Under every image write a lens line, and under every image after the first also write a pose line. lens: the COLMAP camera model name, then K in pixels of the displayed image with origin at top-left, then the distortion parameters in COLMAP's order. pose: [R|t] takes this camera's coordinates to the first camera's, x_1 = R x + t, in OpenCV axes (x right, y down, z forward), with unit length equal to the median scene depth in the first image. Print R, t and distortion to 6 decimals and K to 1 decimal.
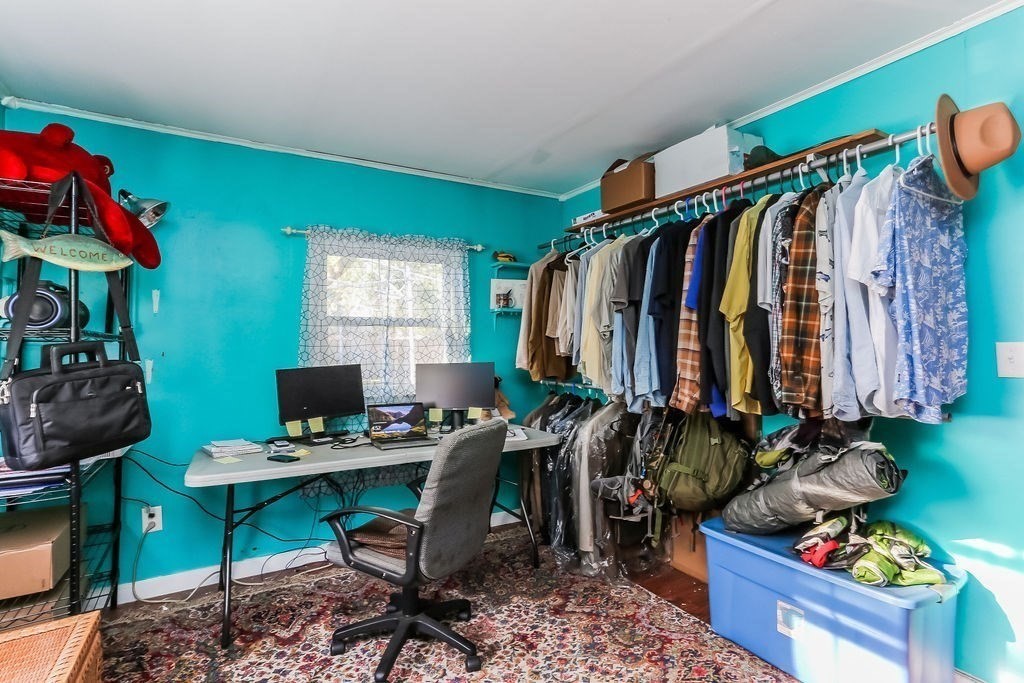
lens RADIAL K [[515.6, 0, 494.2], [0, 515.6, 338.7], [0, 0, 1]] dist [-0.045033, 0.030339]
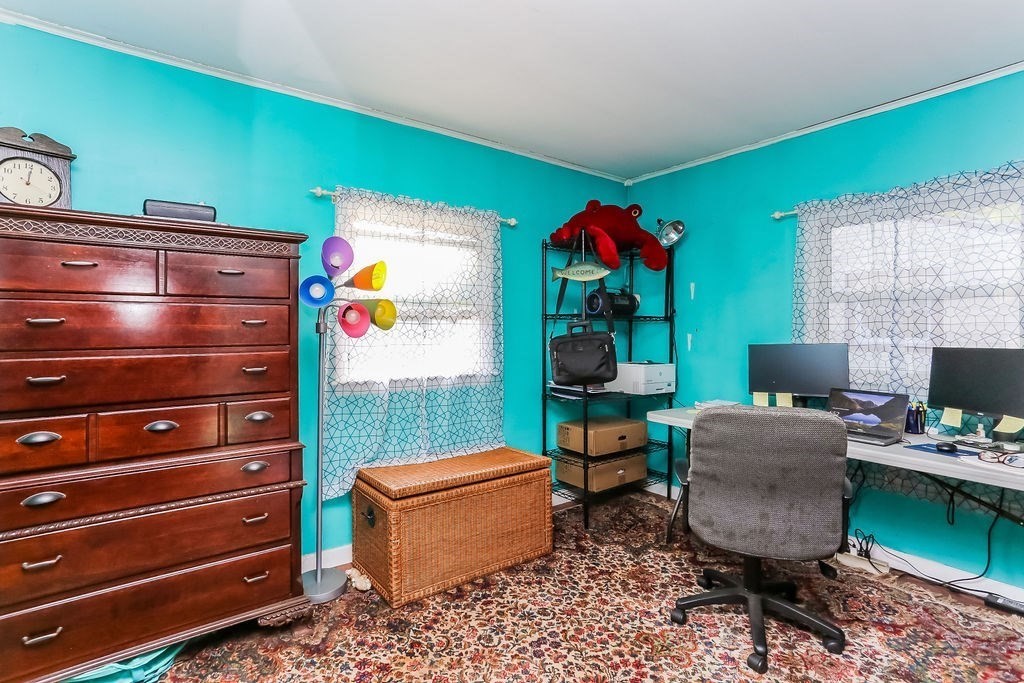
lens RADIAL K [[506.1, 0, 513.7], [0, 506.1, 326.3], [0, 0, 1]] dist [-0.031860, 0.000148]
pose [[0.120471, 0.007073, -0.992692, 0.726279], [0.009510, 0.999921, 0.008279, 0.007310], [0.992671, -0.010437, 0.120394, 0.407456]]
